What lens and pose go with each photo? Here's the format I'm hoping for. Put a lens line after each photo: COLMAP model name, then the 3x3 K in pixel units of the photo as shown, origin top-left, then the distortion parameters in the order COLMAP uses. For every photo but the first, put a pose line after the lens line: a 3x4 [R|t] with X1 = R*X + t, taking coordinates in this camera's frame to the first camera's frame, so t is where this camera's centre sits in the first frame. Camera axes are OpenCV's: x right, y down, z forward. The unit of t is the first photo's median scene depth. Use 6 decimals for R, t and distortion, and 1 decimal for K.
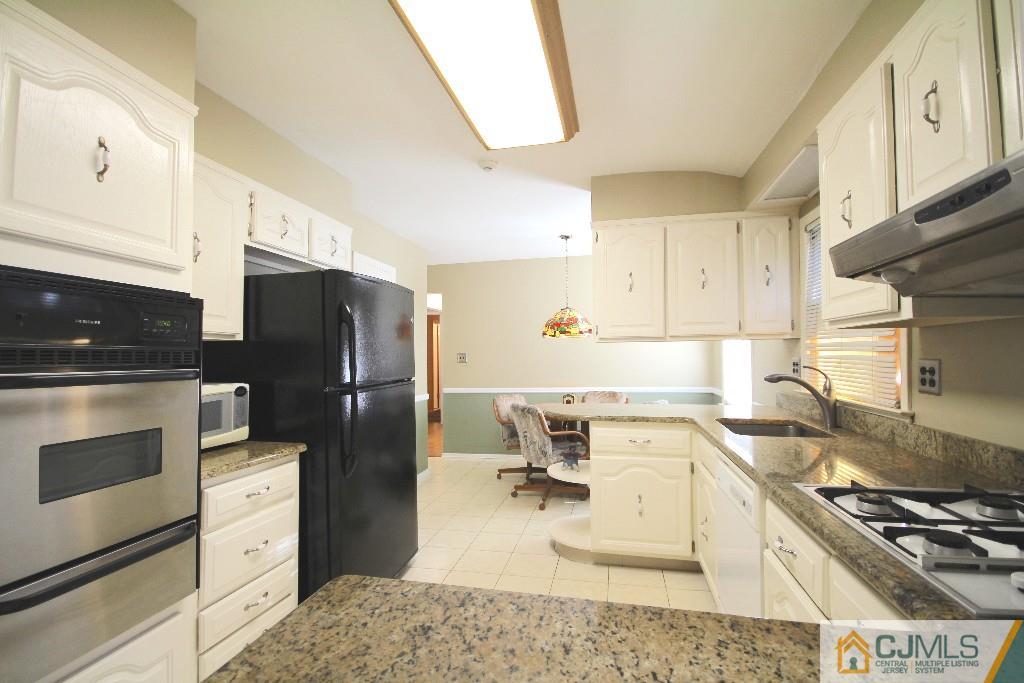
lens RADIAL K [[472.2, 0, 511.3], [0, 472.2, 343.5], [0, 0, 1]] dist [-0.003971, -0.004855]
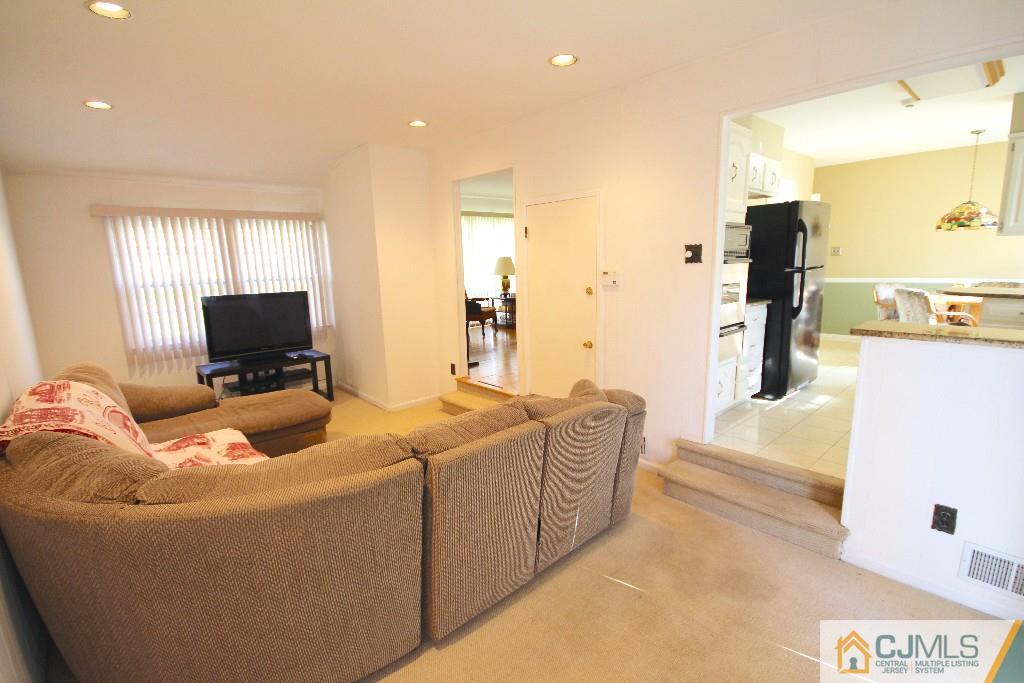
lens RADIAL K [[472.2, 0, 516.1], [0, 472.2, 347.4], [0, 0, 1]] dist [-0.003971, -0.004855]
pose [[0.813489, 0.091156, -0.574392, -0.085463], [0.039874, 0.976574, 0.211454, -0.019019], [0.580212, -0.194919, 0.790798, -0.546488]]
